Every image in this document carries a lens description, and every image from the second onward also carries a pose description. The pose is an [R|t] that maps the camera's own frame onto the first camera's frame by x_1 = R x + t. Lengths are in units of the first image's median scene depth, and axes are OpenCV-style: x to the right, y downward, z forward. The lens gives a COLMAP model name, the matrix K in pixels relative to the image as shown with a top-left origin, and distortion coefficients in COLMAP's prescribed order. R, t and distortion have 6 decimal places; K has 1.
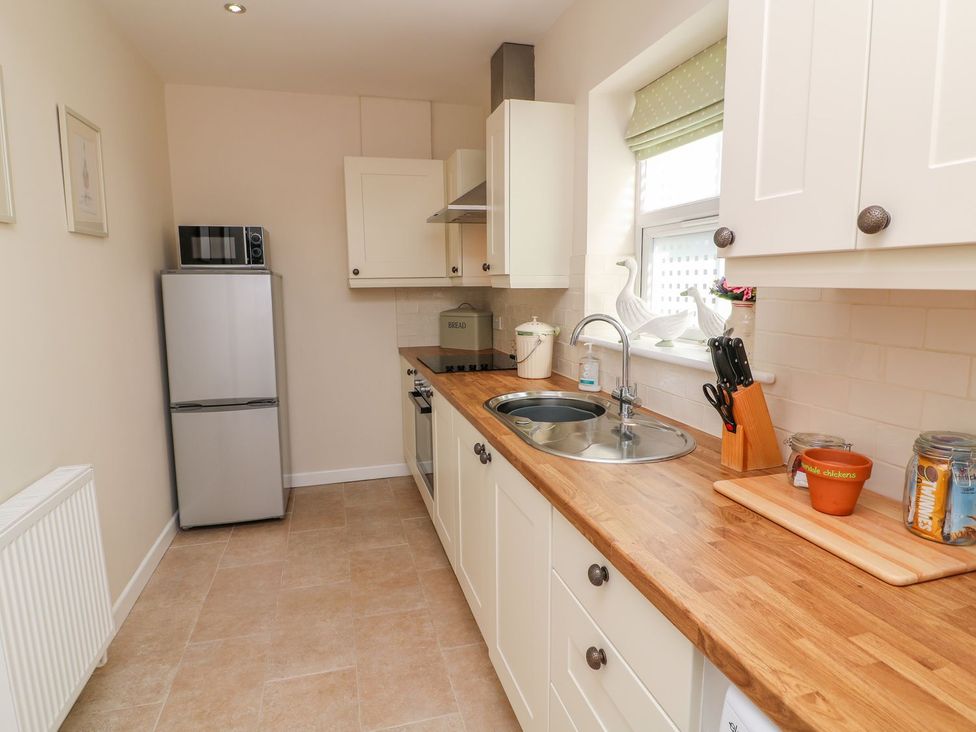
lens RADIAL K [[527.6, 0, 488.0], [0, 527.6, 366.0], [0, 0, 1]] dist [0.001316, -0.014492]
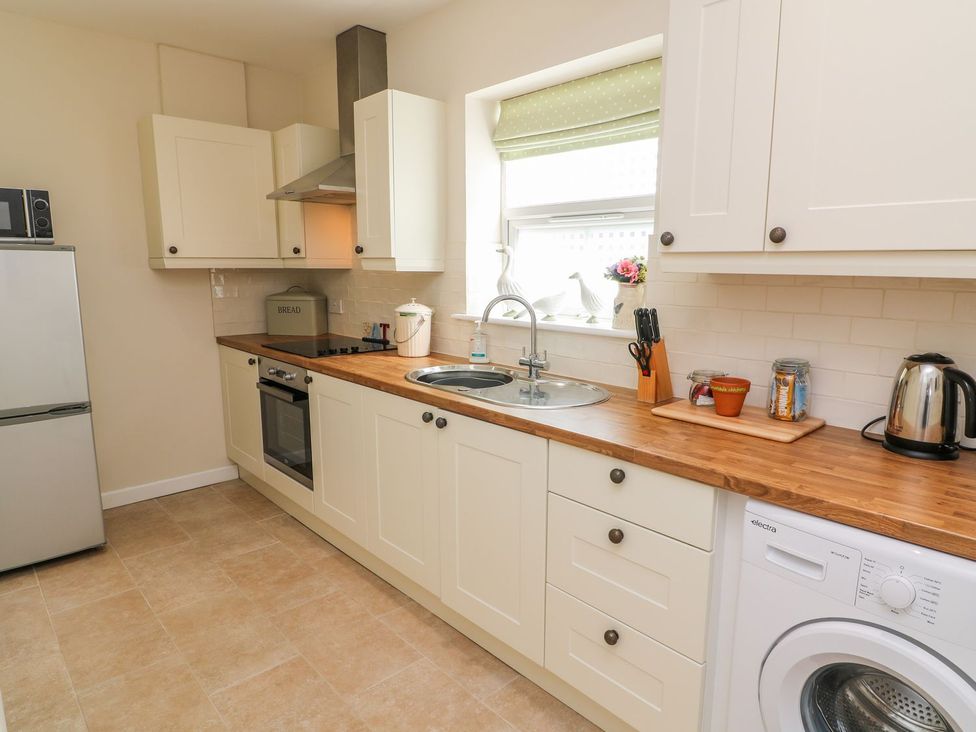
lens RADIAL K [[560.7, 0, 488.0], [0, 560.7, 366.0], [0, 0, 1]] dist [0.002813, -0.018495]
pose [[0.890954, -0.064745, 0.449454, -0.300841], [0.055591, 0.997890, 0.033550, 0.012899], [-0.450678, -0.004906, 0.892673, -0.072939]]
